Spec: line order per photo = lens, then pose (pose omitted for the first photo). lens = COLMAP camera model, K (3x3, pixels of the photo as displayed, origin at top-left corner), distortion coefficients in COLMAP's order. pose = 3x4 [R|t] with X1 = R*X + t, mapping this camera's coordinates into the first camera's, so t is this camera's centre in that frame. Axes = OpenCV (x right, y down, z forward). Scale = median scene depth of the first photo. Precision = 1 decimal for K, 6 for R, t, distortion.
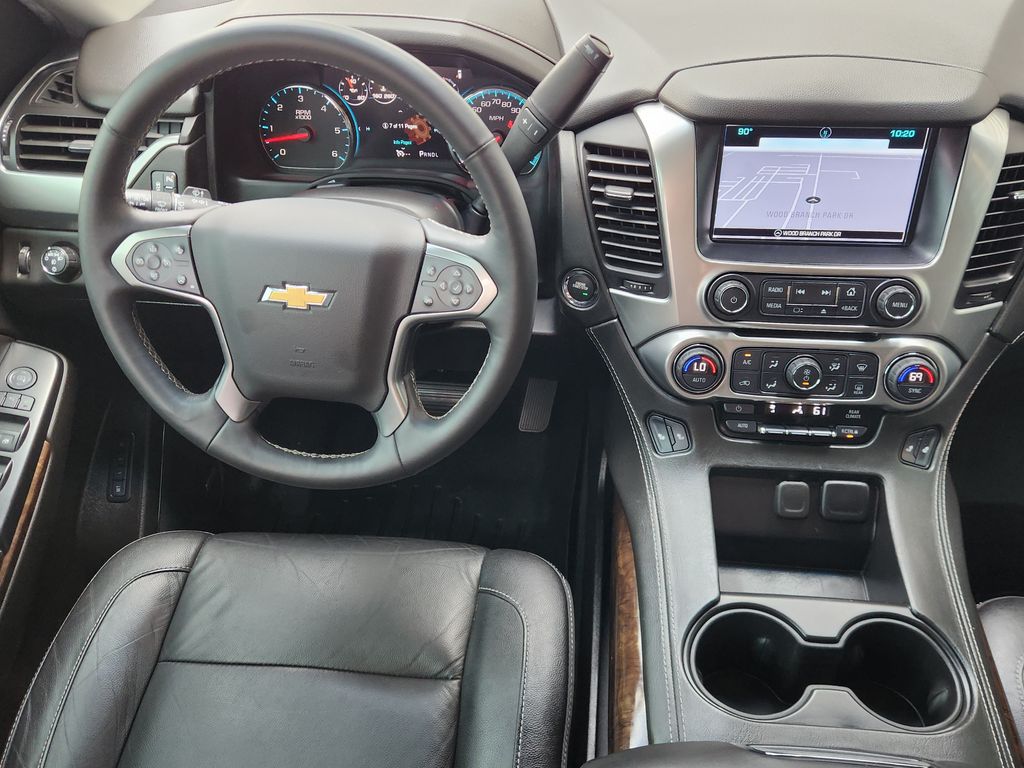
lens RADIAL K [[851.9, 0, 512.0], [0, 851.9, 384.0], [0, 0, 1]] dist [0.068655, -0.086168]
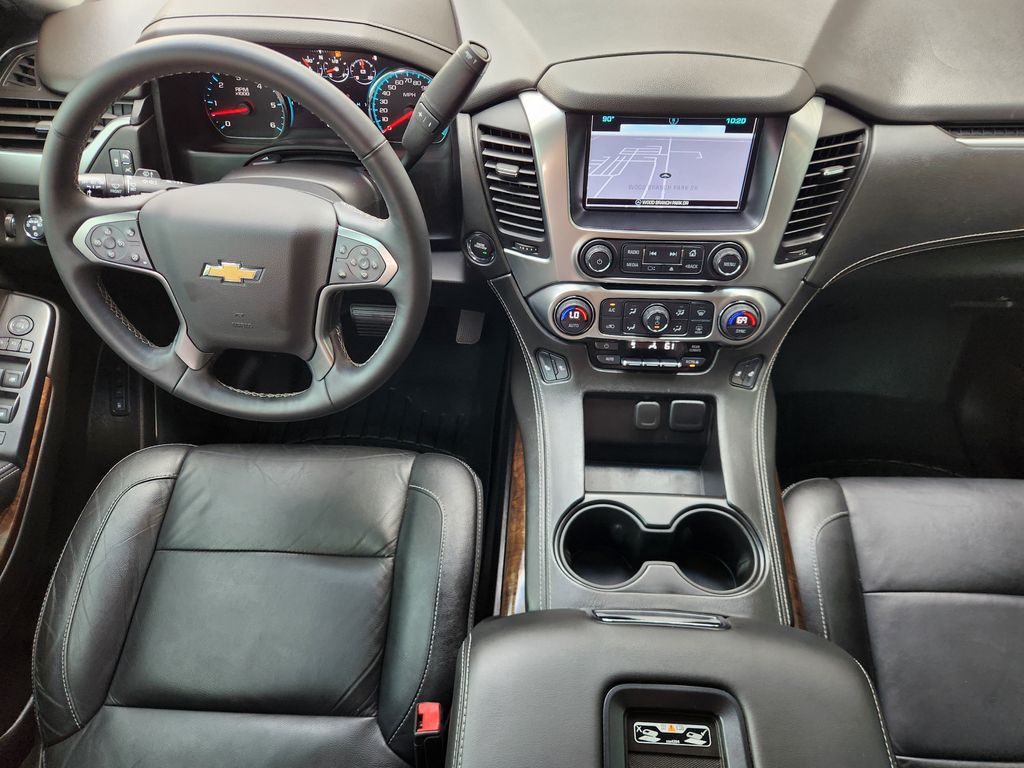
lens RADIAL K [[707.0, 0, 512.0], [0, 707.0, 384.0], [0, 0, 1]] dist [0.055480, -0.061890]
pose [[0.998816, -0.024007, 0.042308, 0.081689], [0.017126, 0.987599, 0.156060, -0.081478], [-0.045530, -0.155150, 0.986841, -0.029009]]
